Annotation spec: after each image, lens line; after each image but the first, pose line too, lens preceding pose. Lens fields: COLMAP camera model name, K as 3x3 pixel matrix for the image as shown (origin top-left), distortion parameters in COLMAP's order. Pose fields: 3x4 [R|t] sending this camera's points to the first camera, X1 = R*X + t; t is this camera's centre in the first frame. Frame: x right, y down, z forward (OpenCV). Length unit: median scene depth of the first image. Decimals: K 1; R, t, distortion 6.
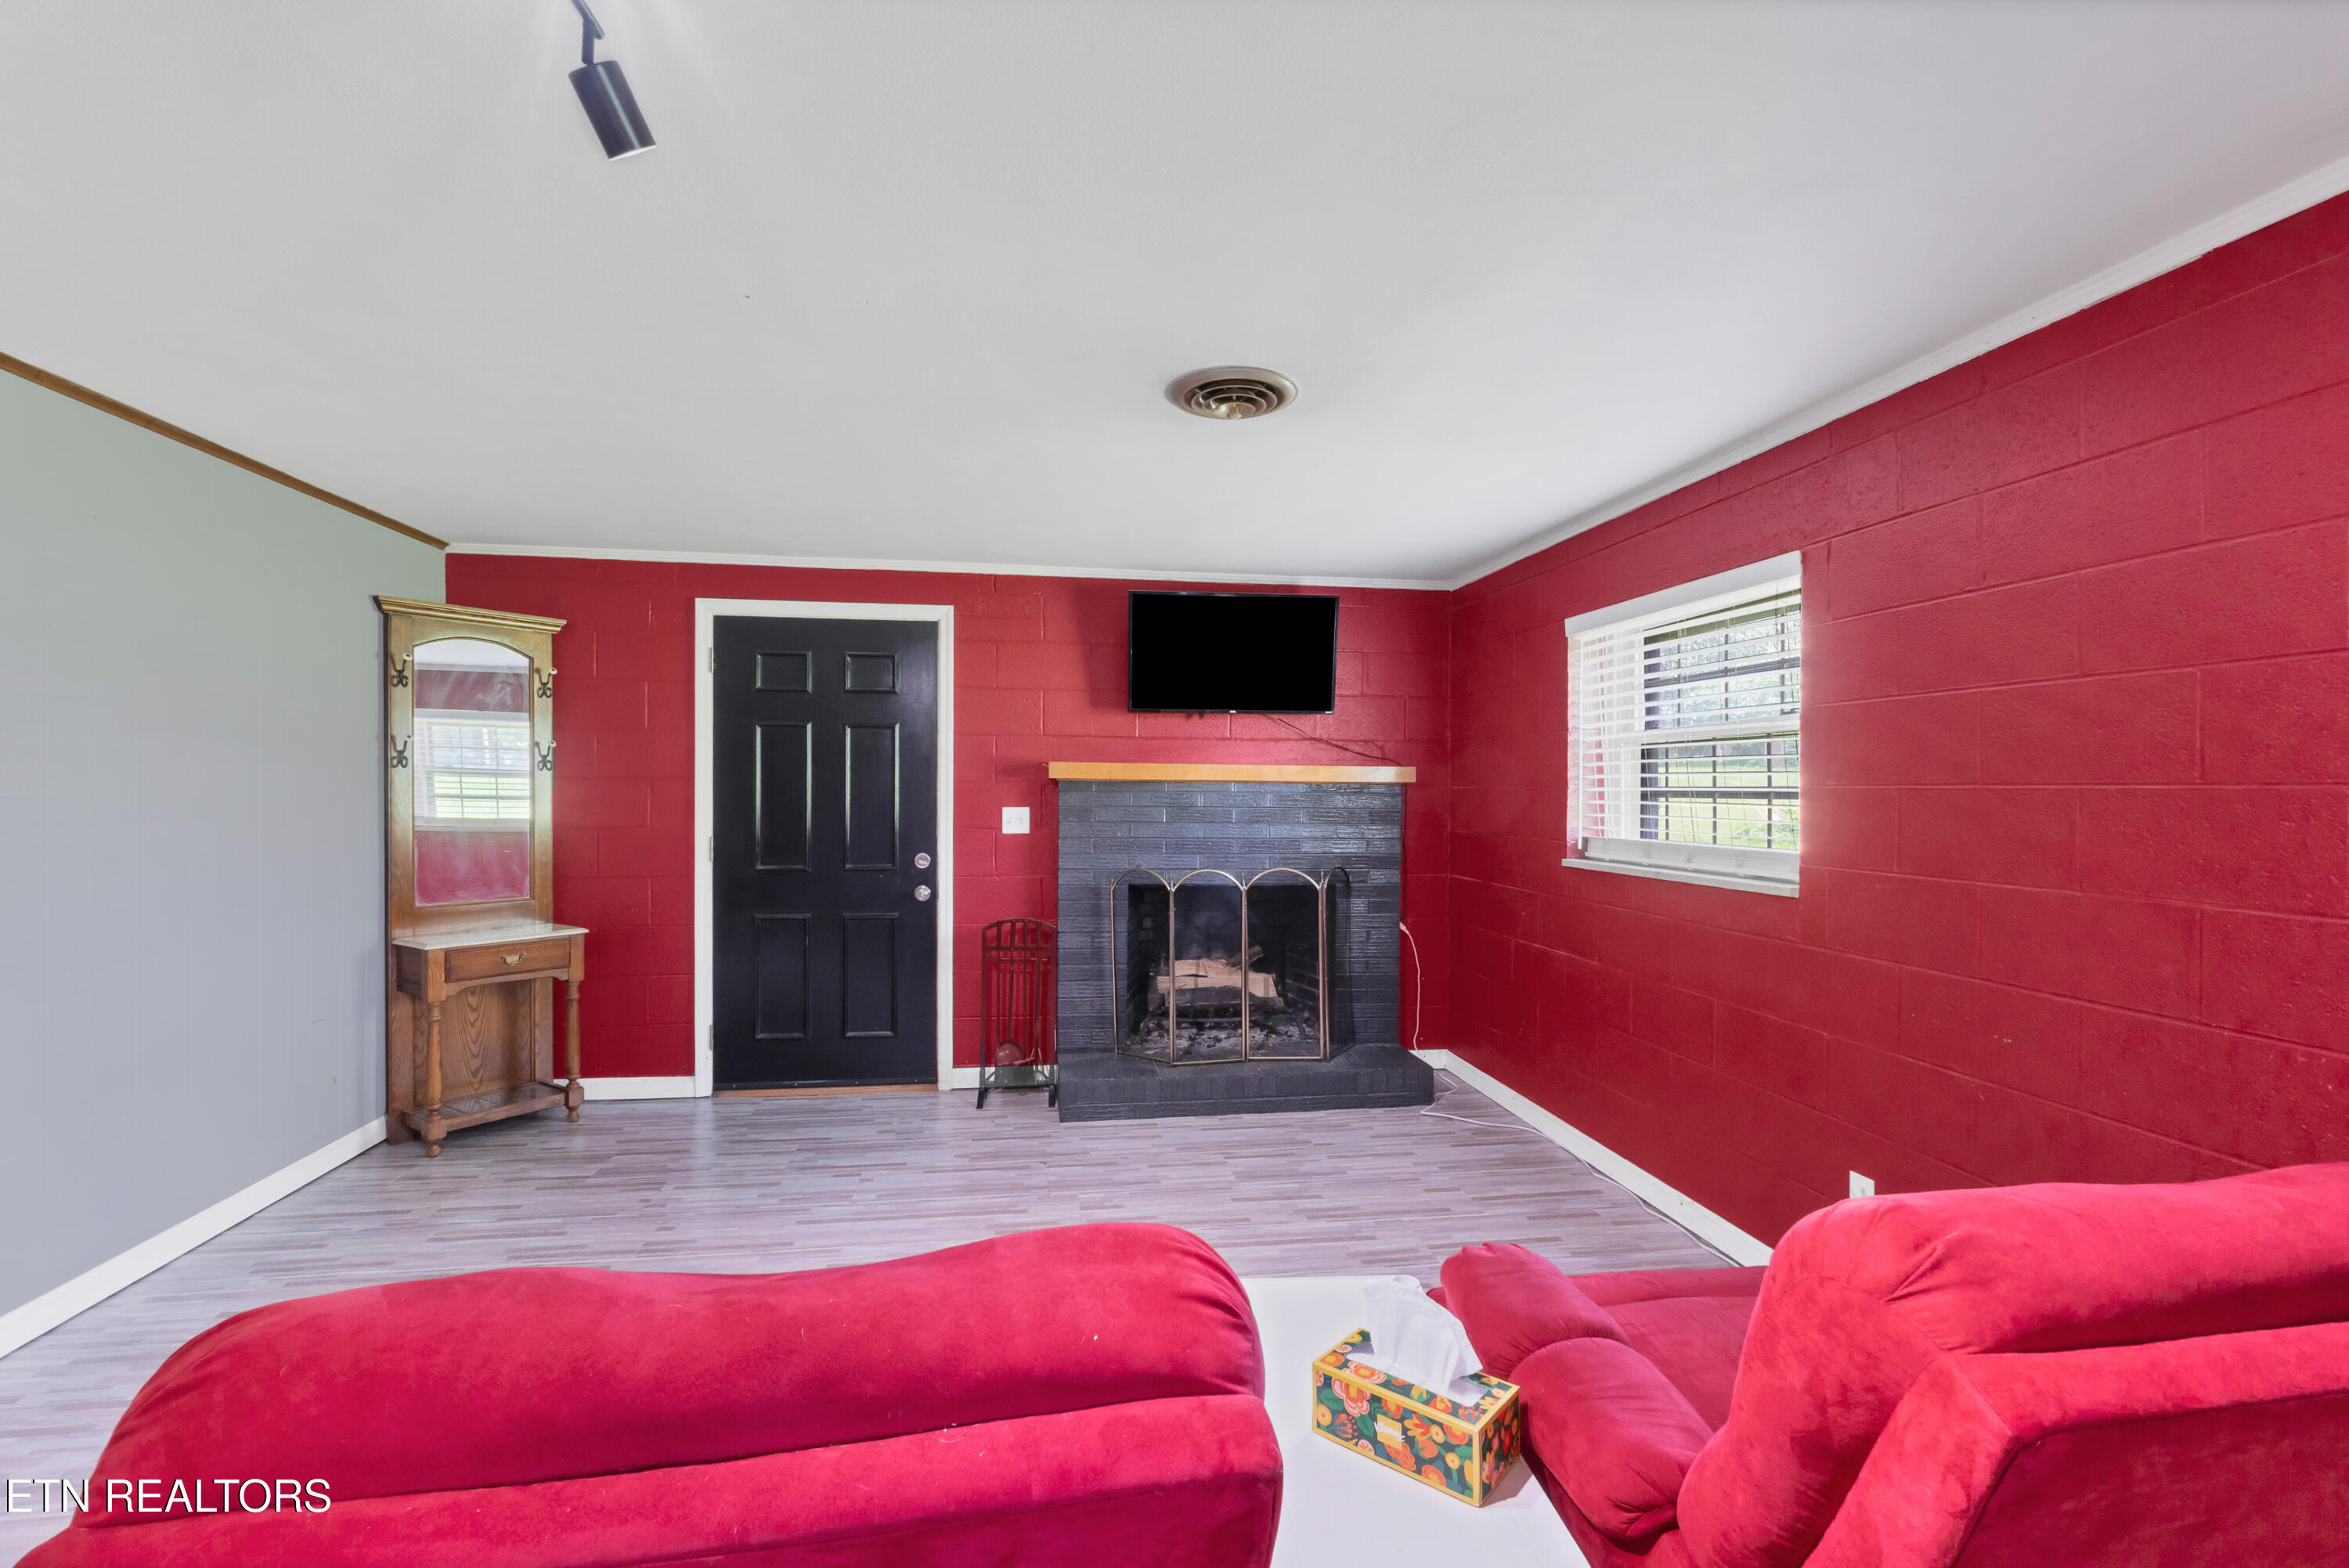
lens RADIAL K [[1025.7, 0, 1170.8], [0, 1025.7, 787.3], [0, 0, 1]] dist [-0.002756, -0.000269]
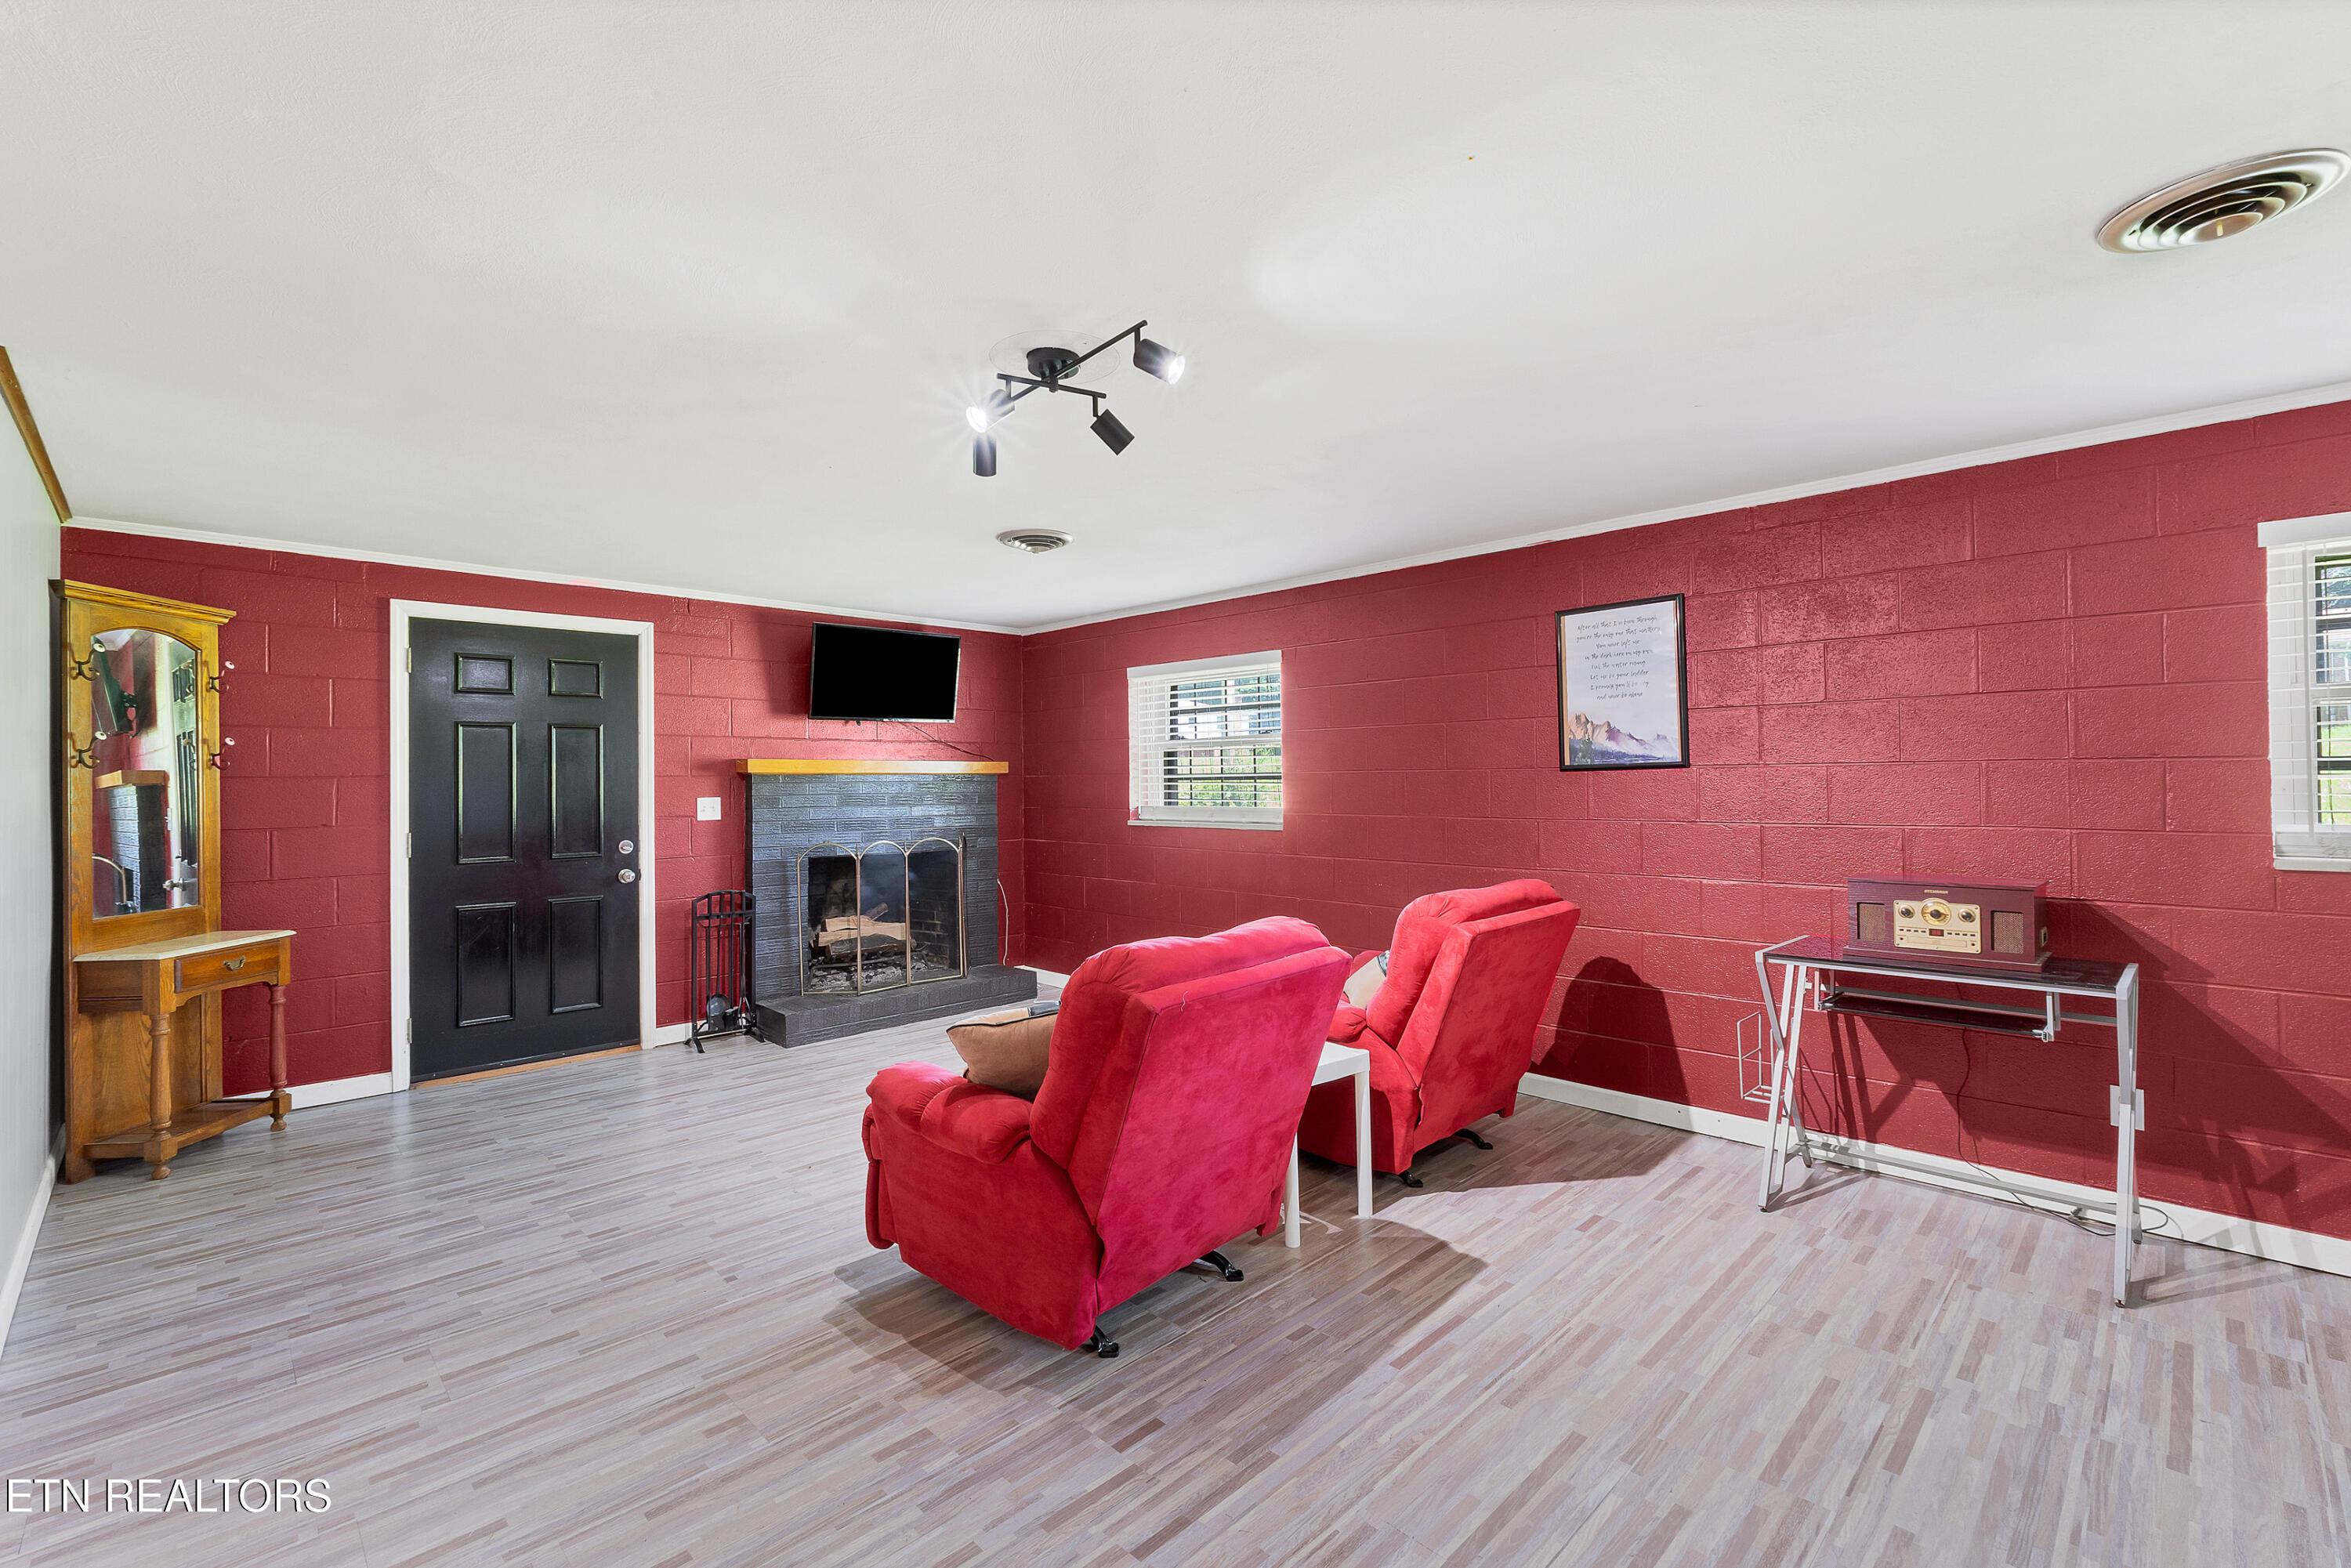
lens RADIAL K [[1026.6, 0, 1173.6], [0, 1026.6, 774.6], [0, 0, 1]] dist [-0.002756, -0.000269]
pose [[0.800208, -0.011100, 0.599620, -0.438719], [0.013886, 0.999904, -0.000021, 0.000377], [-0.599562, 0.008343, 0.800285, -0.262523]]
